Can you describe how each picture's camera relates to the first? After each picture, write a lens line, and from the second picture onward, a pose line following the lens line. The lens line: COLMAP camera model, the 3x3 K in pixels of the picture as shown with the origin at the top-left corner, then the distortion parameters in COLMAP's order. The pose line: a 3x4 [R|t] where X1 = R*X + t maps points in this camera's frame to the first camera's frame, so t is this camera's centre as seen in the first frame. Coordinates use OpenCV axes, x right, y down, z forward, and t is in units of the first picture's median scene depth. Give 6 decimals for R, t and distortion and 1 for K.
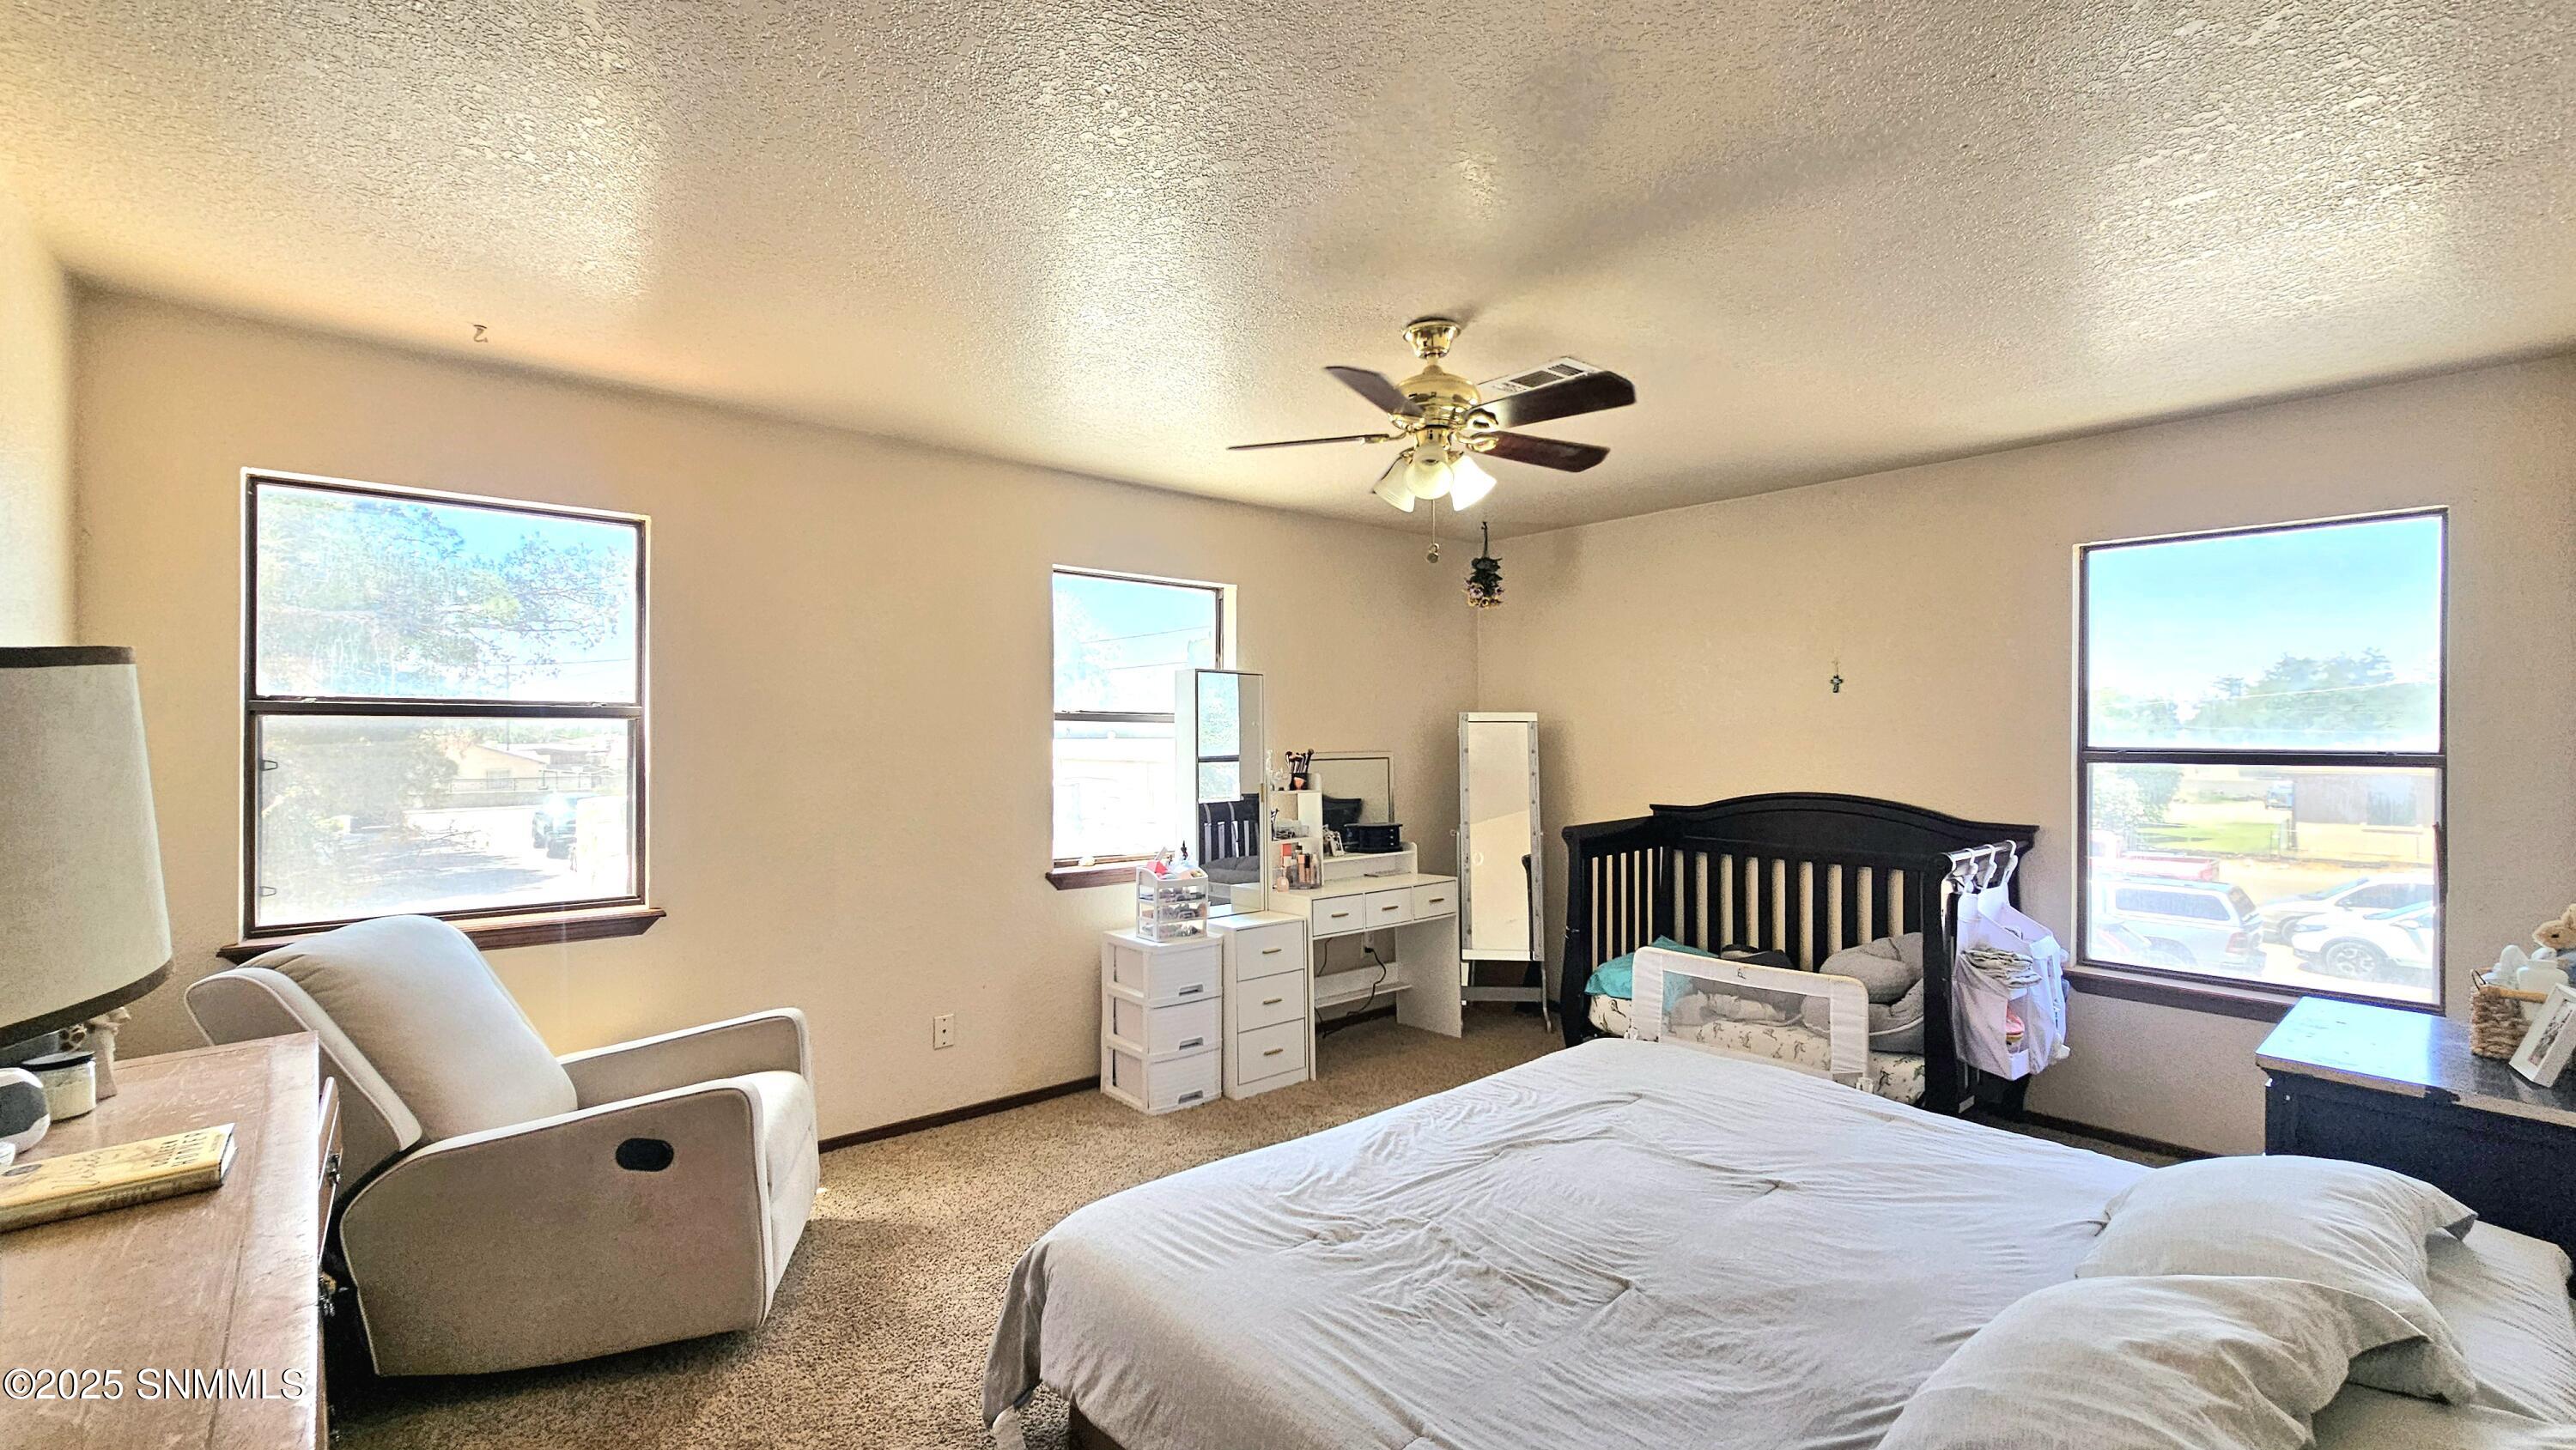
lens RADIAL K [[1118.4, 0, 1288.0], [0, 1118.4, 725.0], [0, 0, 1]] dist [-0.001061, -0.000275]
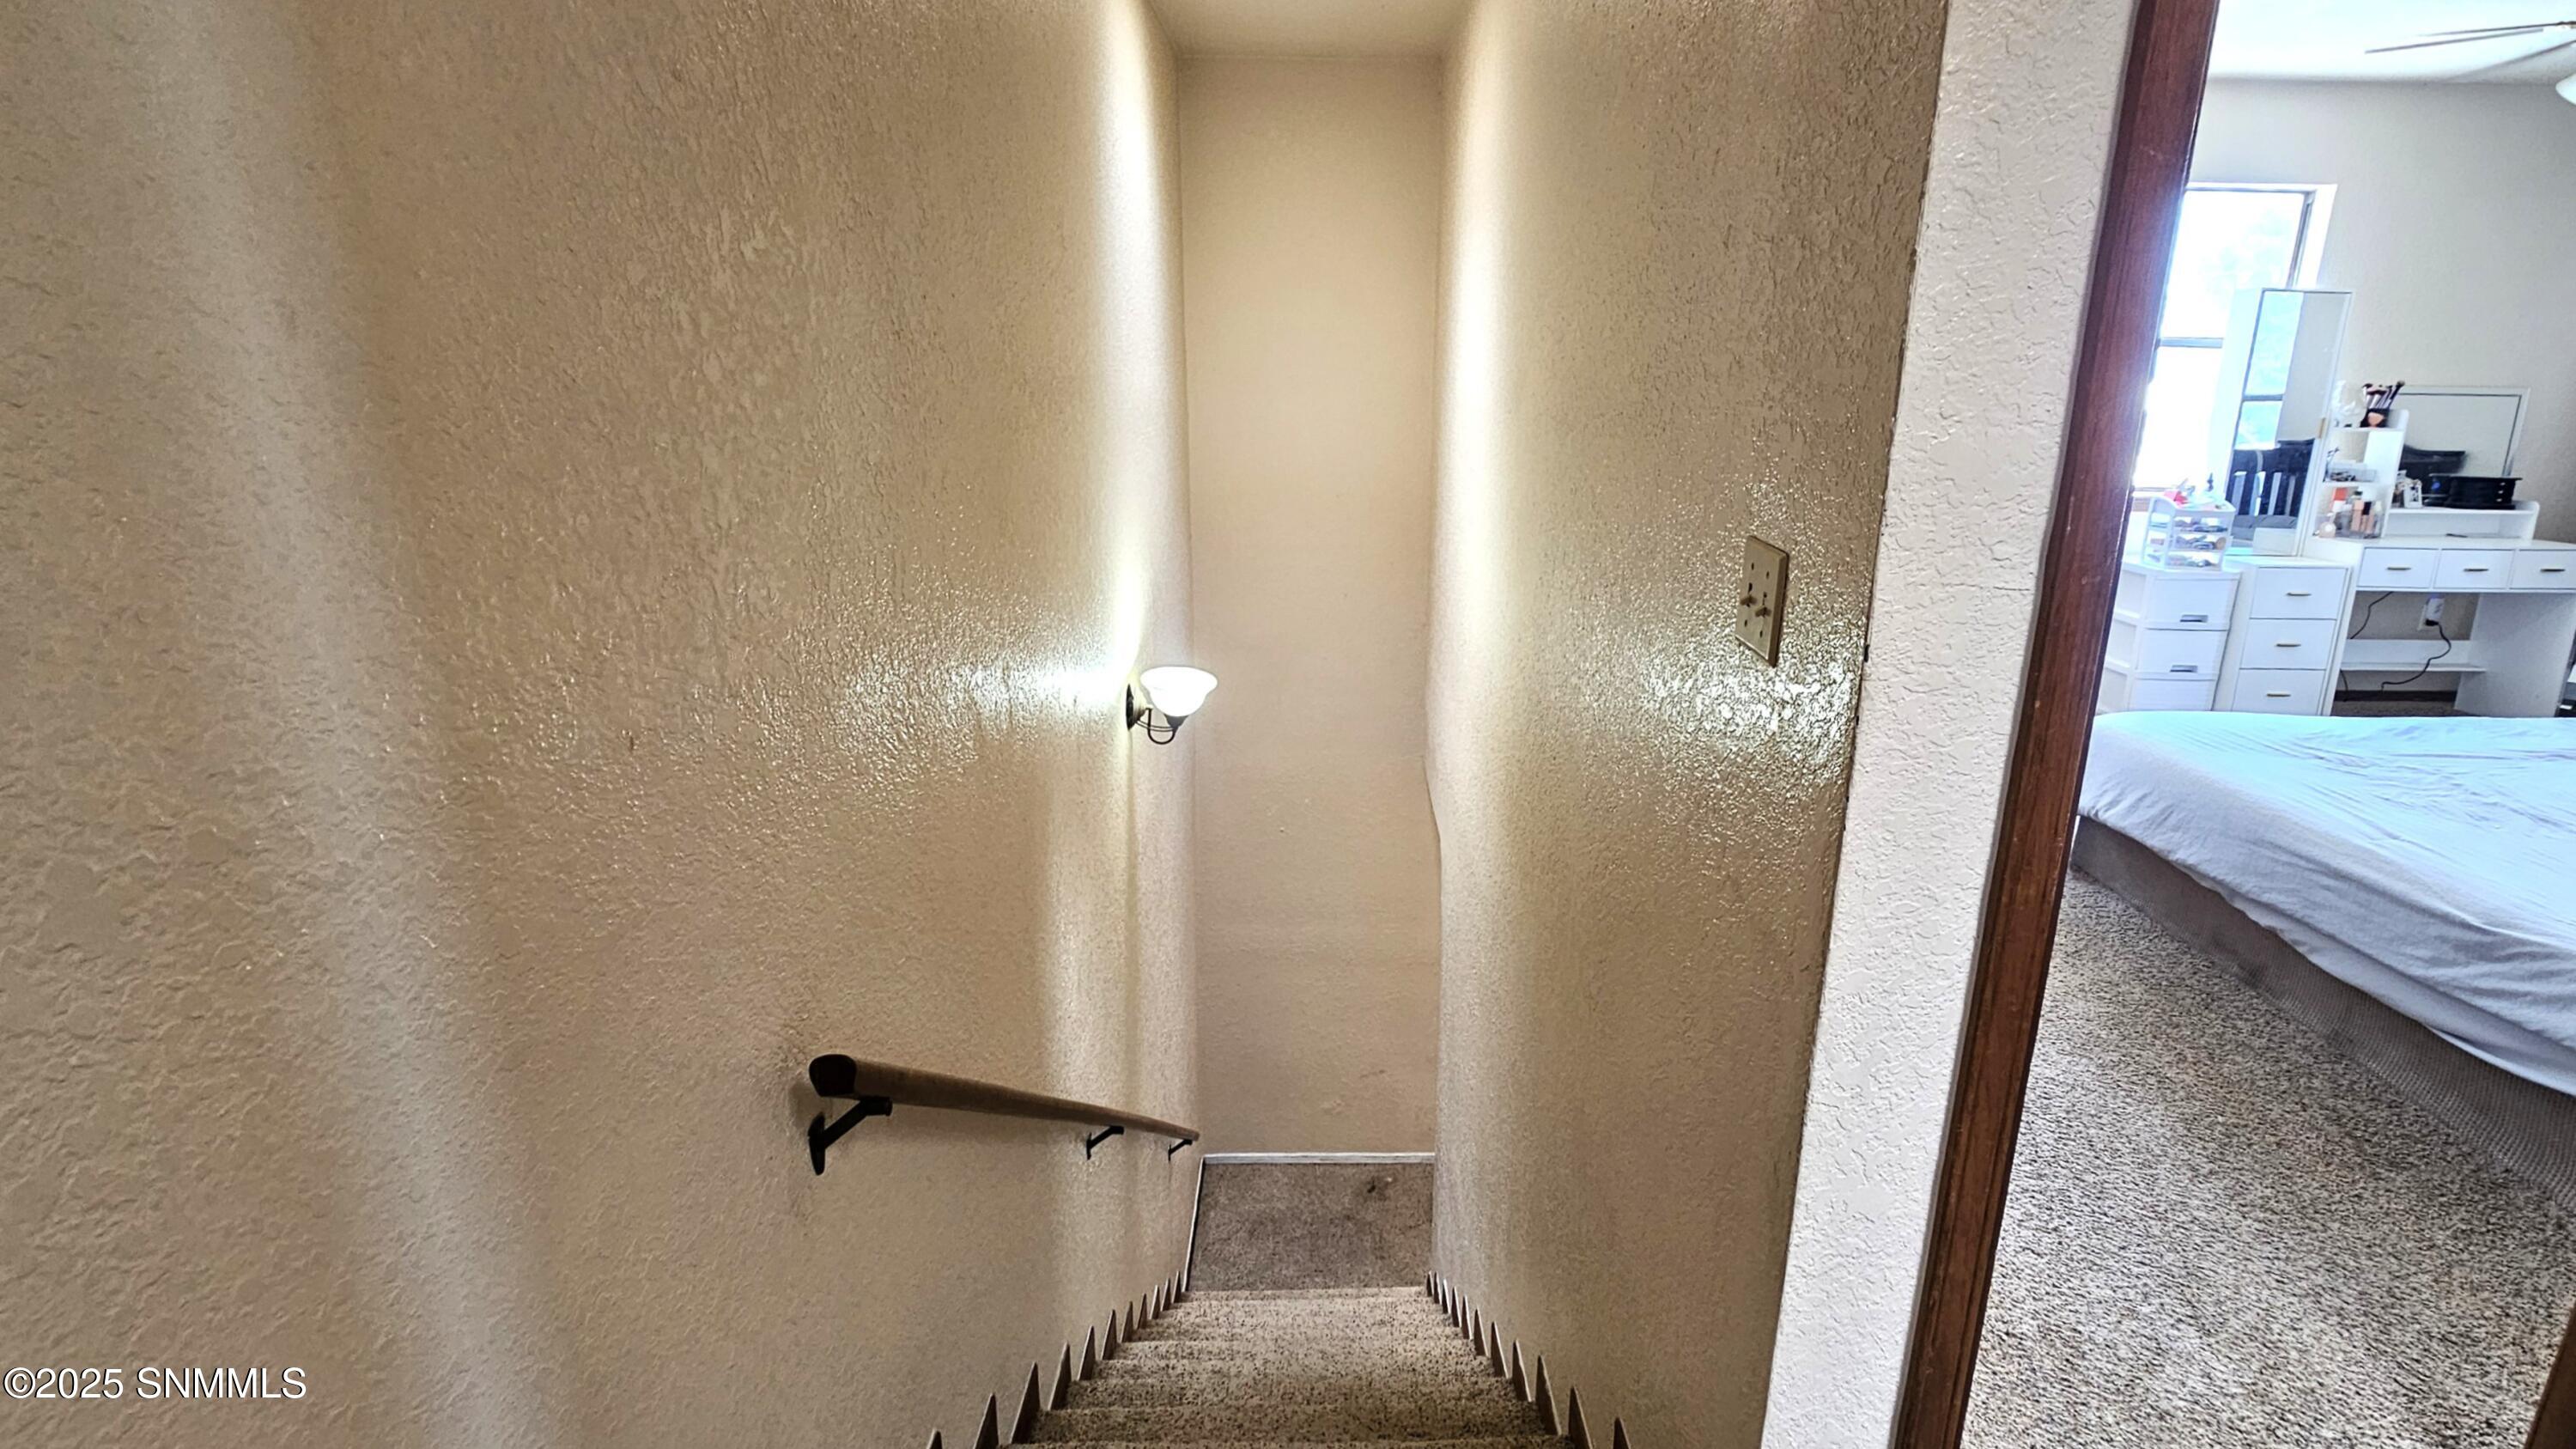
lens RADIAL K [[1259.7, 0, 1288.0], [0, 1259.7, 724.5], [0, 0, 1]] dist [-0.000886, -0.000942]
pose [[0.776165, 0.174894, -0.605789, -0.012829], [-0.003894, 0.962073, 0.272765, 0.015795], [0.630518, -0.209351, 0.747409, -0.345122]]
